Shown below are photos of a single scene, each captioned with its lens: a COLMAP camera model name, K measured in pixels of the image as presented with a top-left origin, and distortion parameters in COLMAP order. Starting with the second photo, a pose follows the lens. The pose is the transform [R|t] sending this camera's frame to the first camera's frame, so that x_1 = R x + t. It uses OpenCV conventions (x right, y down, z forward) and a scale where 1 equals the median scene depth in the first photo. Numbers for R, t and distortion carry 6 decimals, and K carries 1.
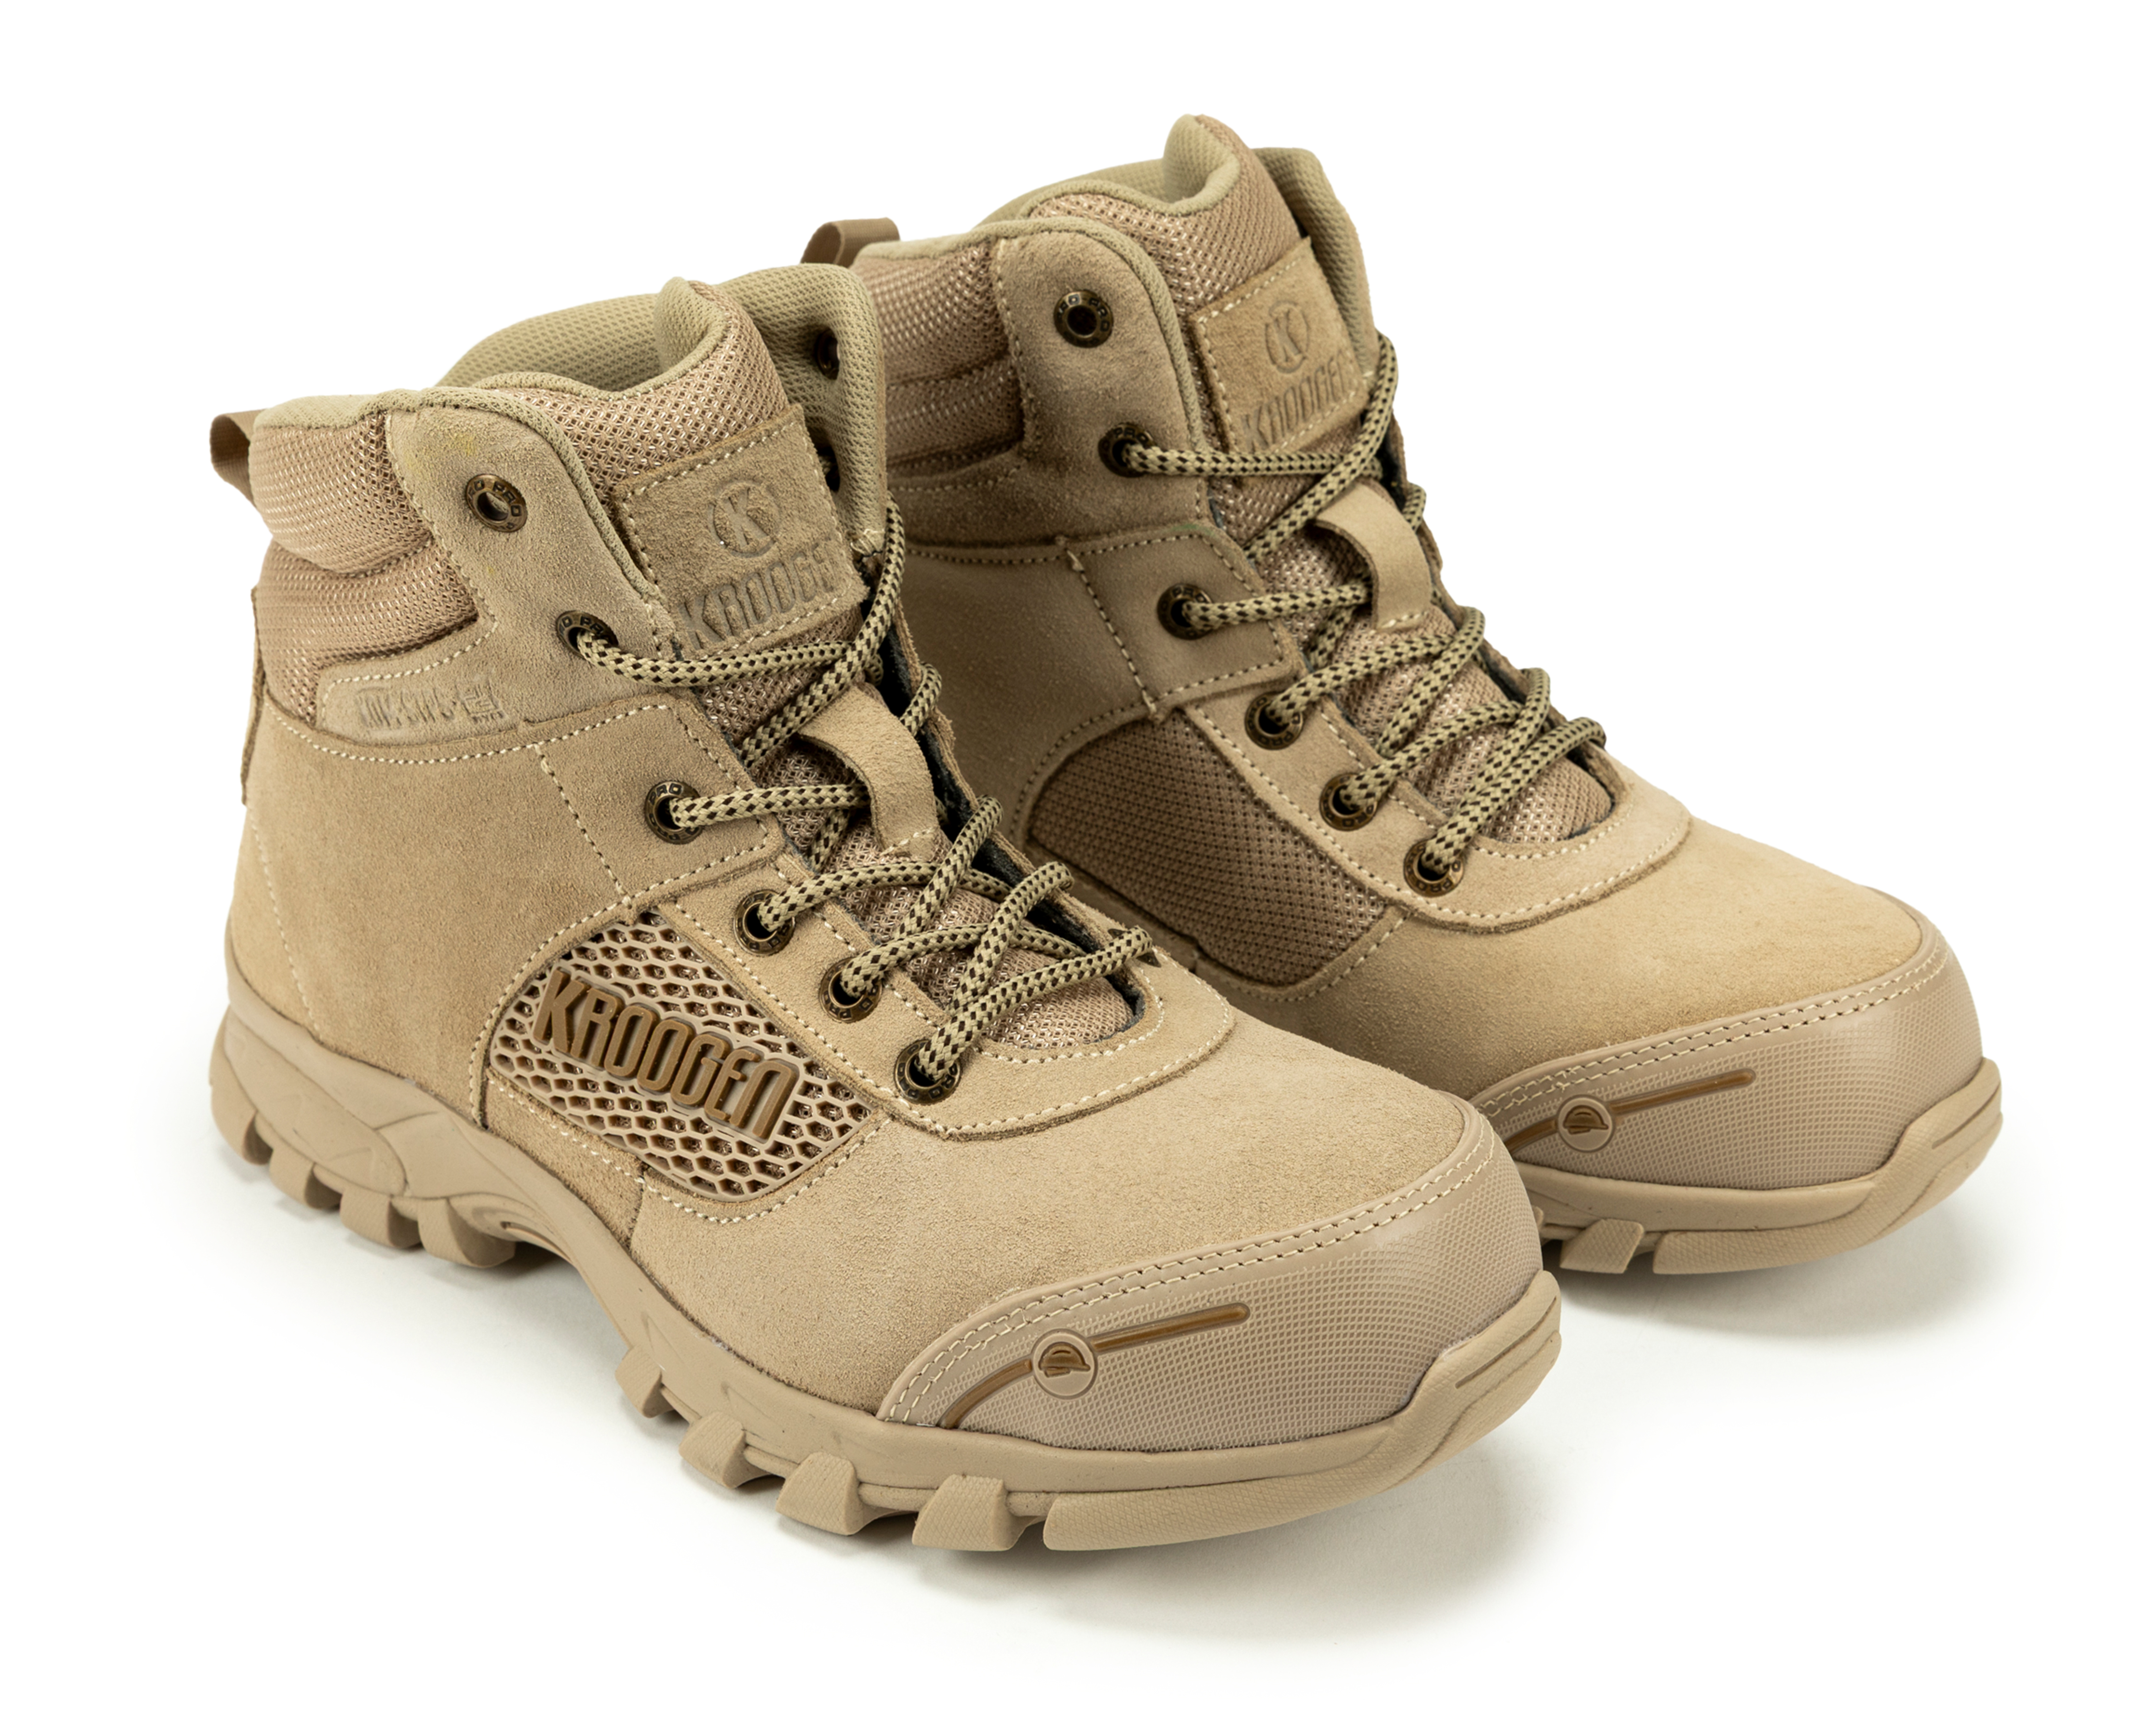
lens RADIAL K [[3482.0, 0, 1078.0], [0, 3482.0, 862.5], [0, 0, 1]] dist [0.067589, 0.022186]
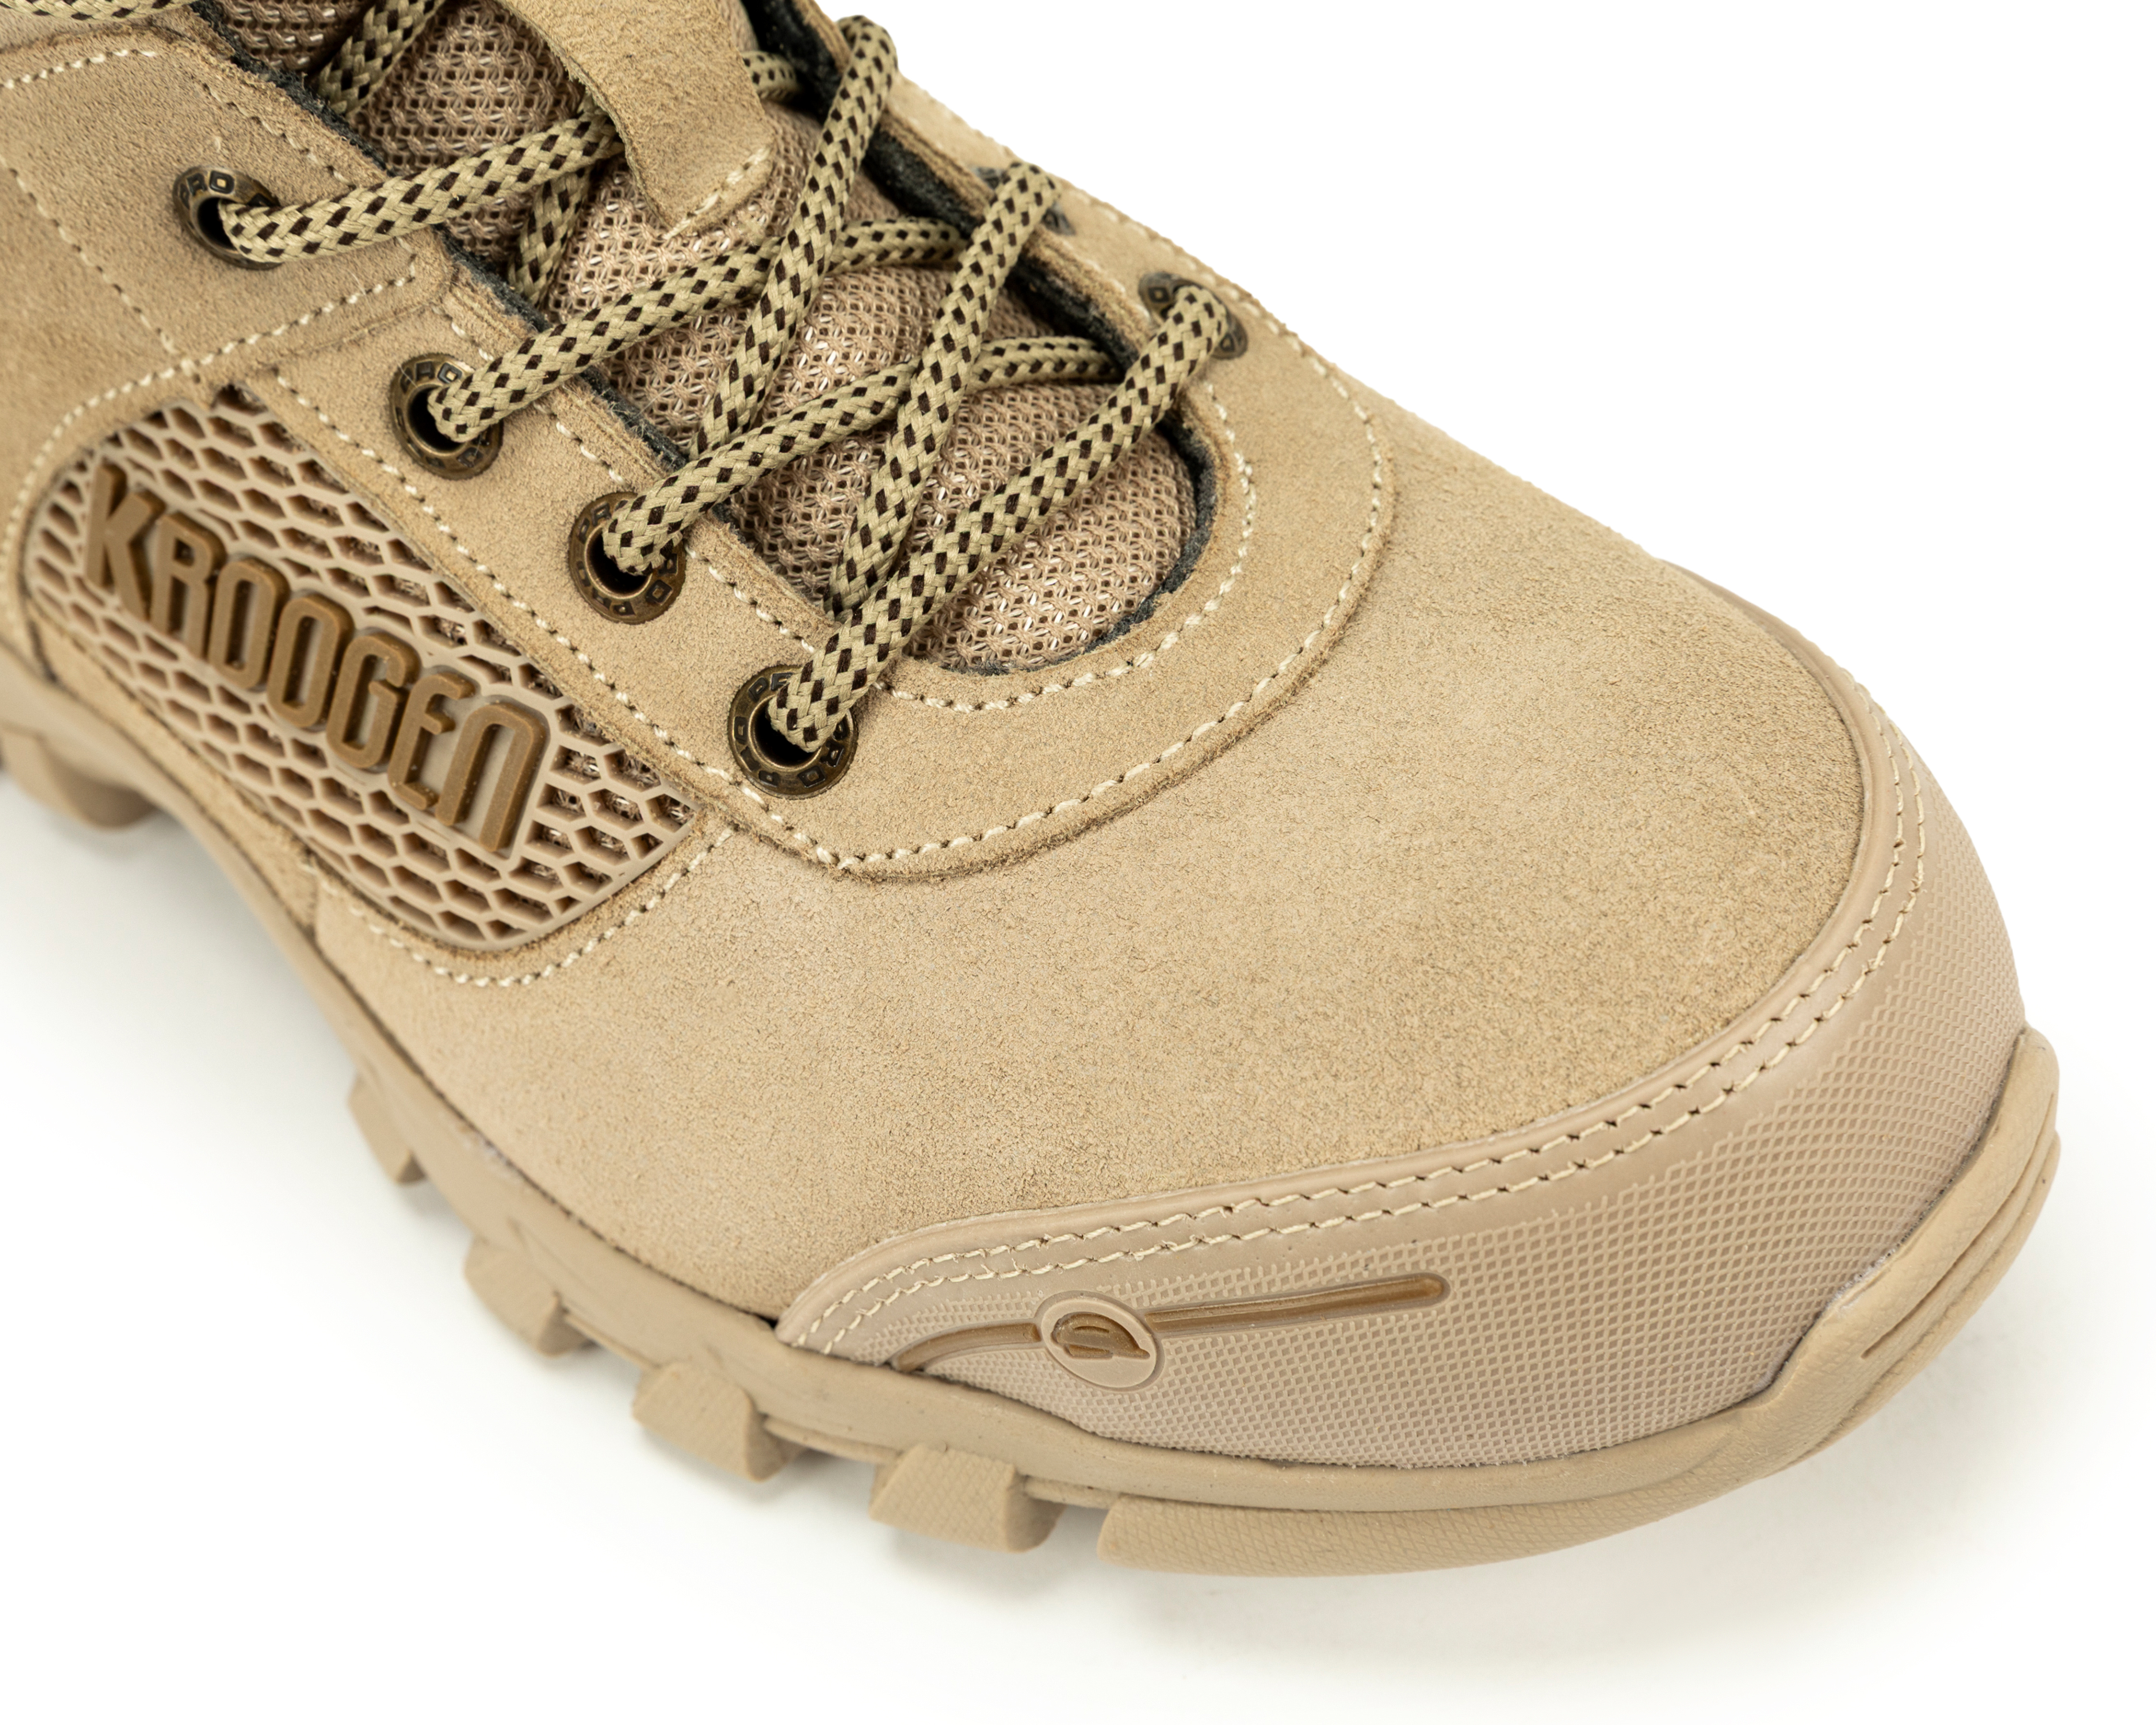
lens RADIAL K [[3921.3, 0, 1078.0], [0, 3921.3, 862.5], [0, 0, 1]] dist [-0.011048, -0.327273]
pose [[0.994074, -0.070786, -0.082496, 0.043408], [0.099542, 0.897707, 0.429201, -0.161265], [0.043676, -0.434870, 0.899434, 0.474643]]
